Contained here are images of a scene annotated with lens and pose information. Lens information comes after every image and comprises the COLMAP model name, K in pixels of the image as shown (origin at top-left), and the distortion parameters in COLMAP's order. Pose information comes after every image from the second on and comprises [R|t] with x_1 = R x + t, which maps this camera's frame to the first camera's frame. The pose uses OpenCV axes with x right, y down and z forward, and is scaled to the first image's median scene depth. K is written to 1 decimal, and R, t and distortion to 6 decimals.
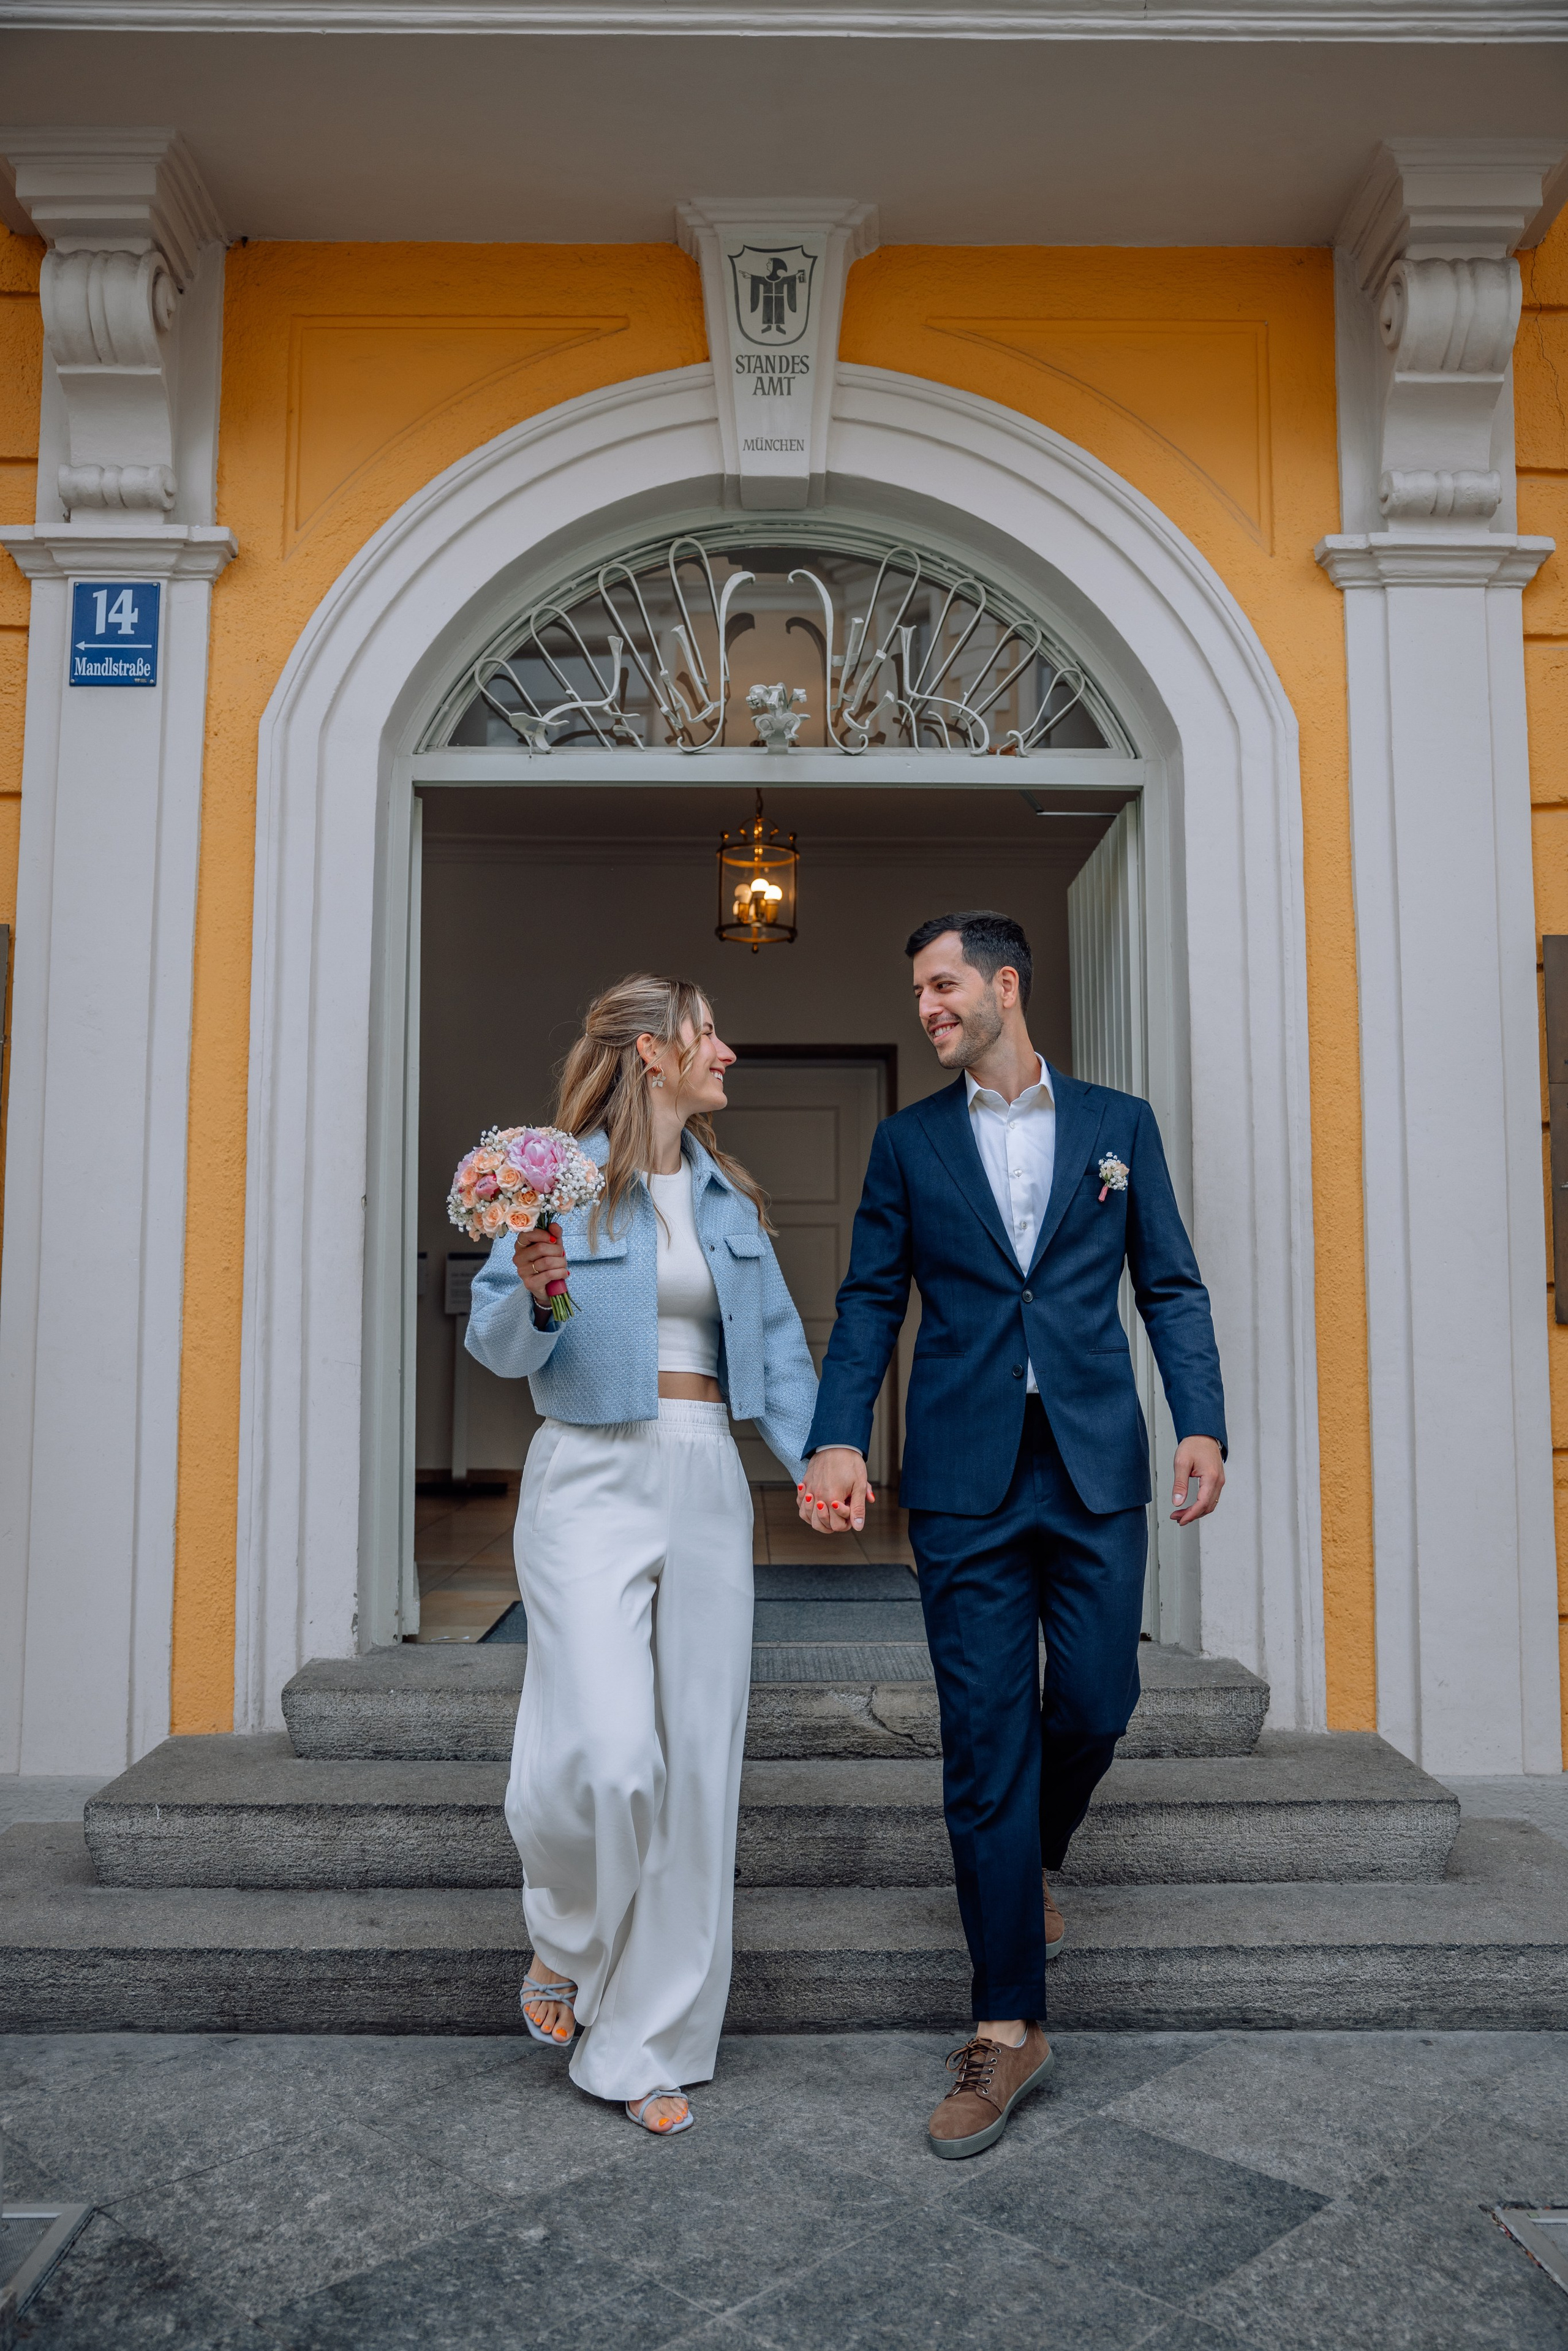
lens RADIAL K [[1882.1, 0, 784.0], [0, 1882.1, 1175.5], [0, 0, 1]] dist [-0.072105, 0.088041]
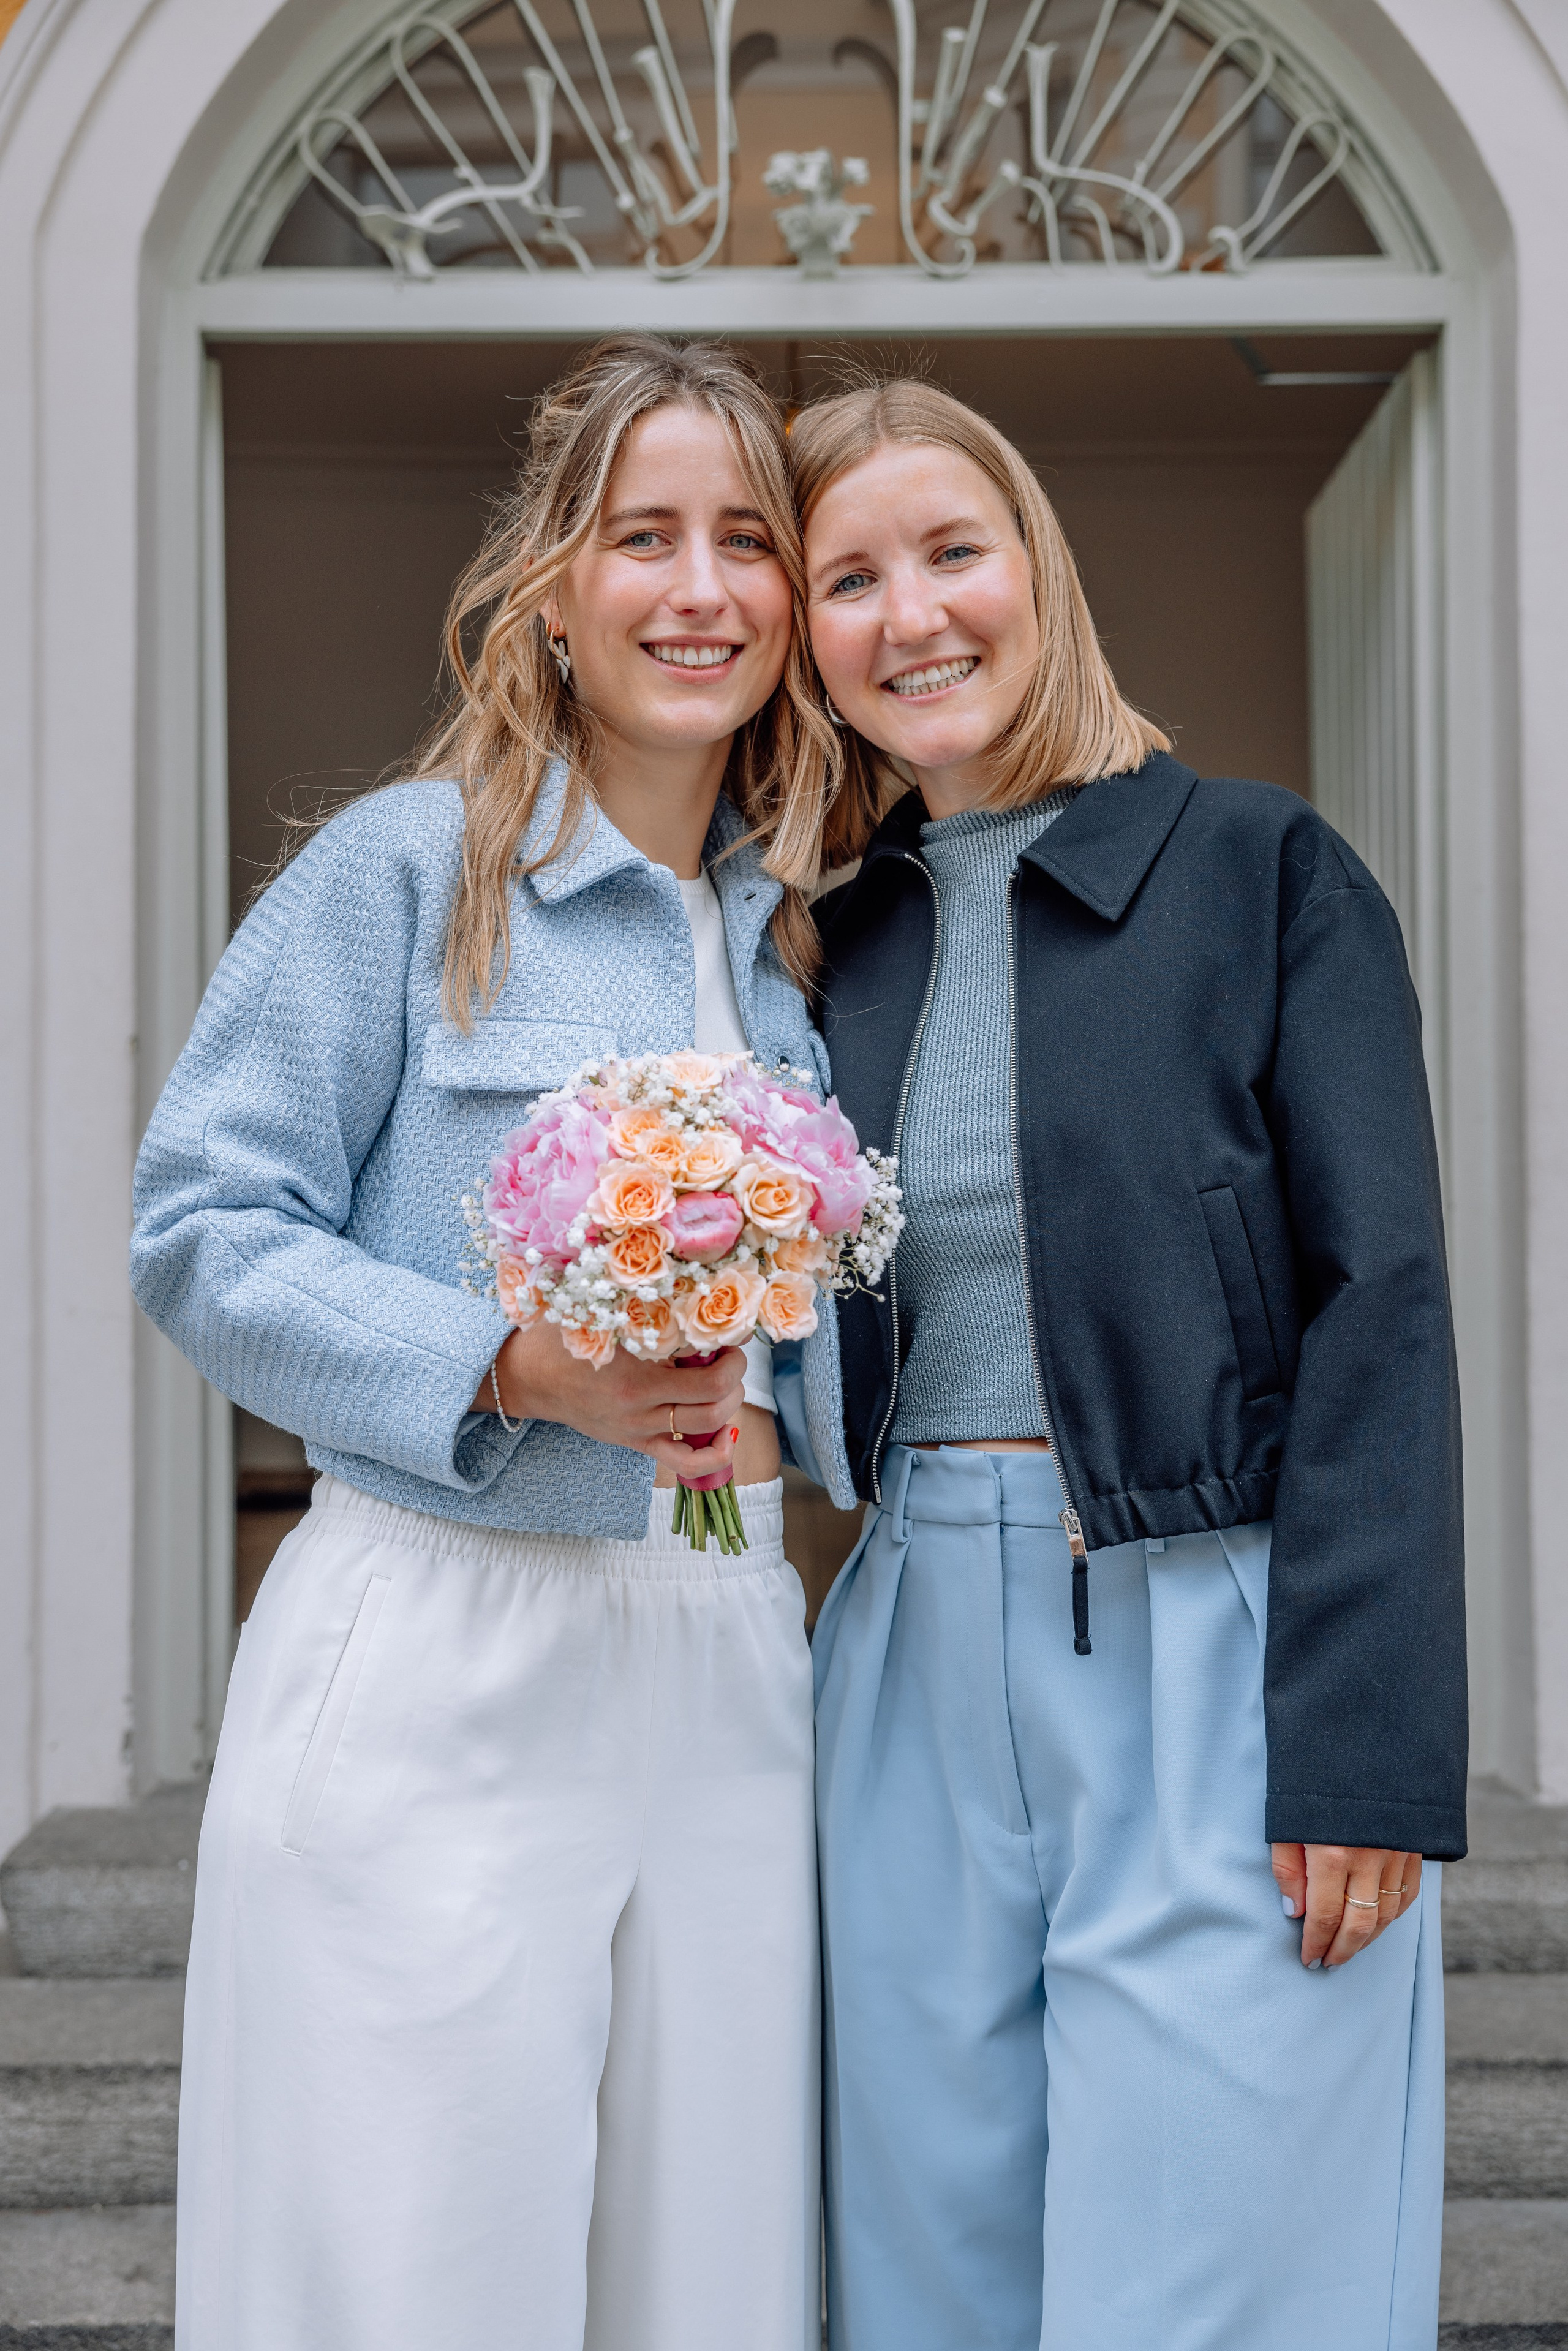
lens RADIAL K [[2861.6, 0, 784.0], [0, 2861.6, 1175.5], [0, 0, 1]] dist [0.064112, 0.050307]
pose [[0.999745, -0.006393, -0.021664, 0.003656], [0.007690, 0.998150, 0.060316, 0.001331], [0.021238, -0.060468, 0.997944, 0.085136]]
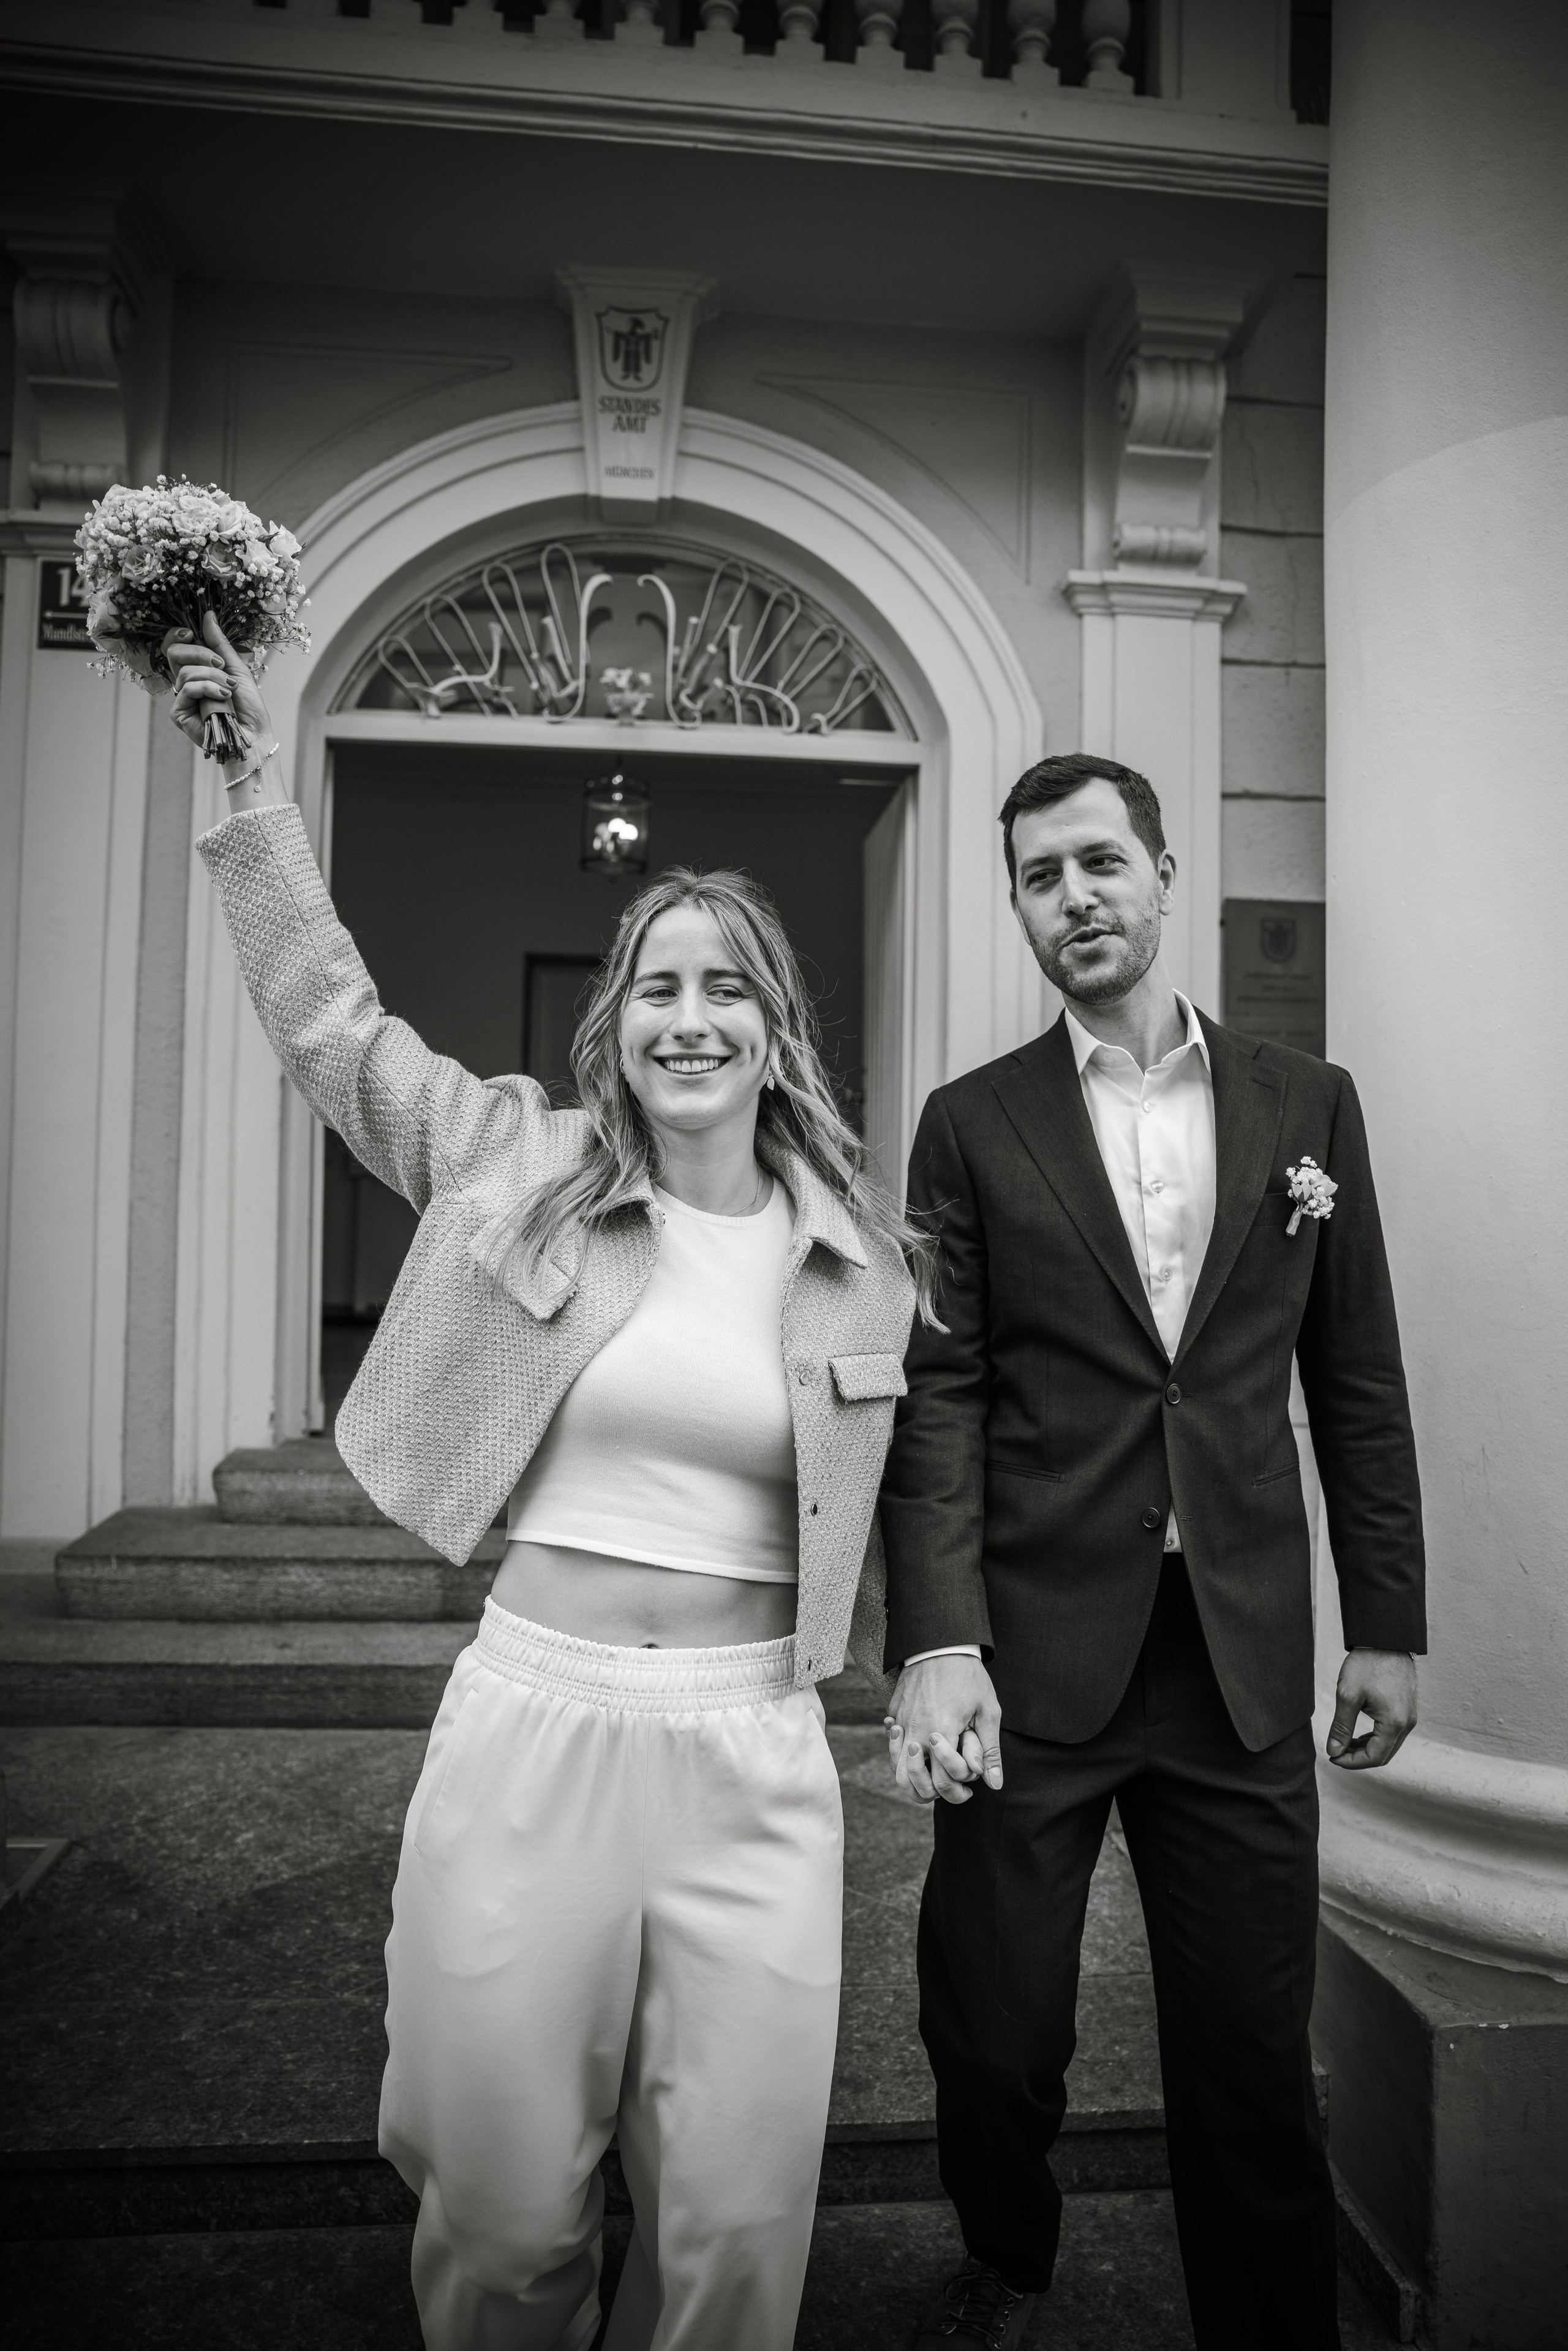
lens RADIAL K [[1606.6, 0, 786.6], [0, 1606.6, 1180.5], [0, 0, 1]] dist [-0.110989, 0.088822]
pose [[0.995950, 0.021269, 0.087351, 0.017156], [-0.027454, 0.997153, 0.070224, -0.004009], [-0.085609, -0.072338, 0.993699, -0.070324]]
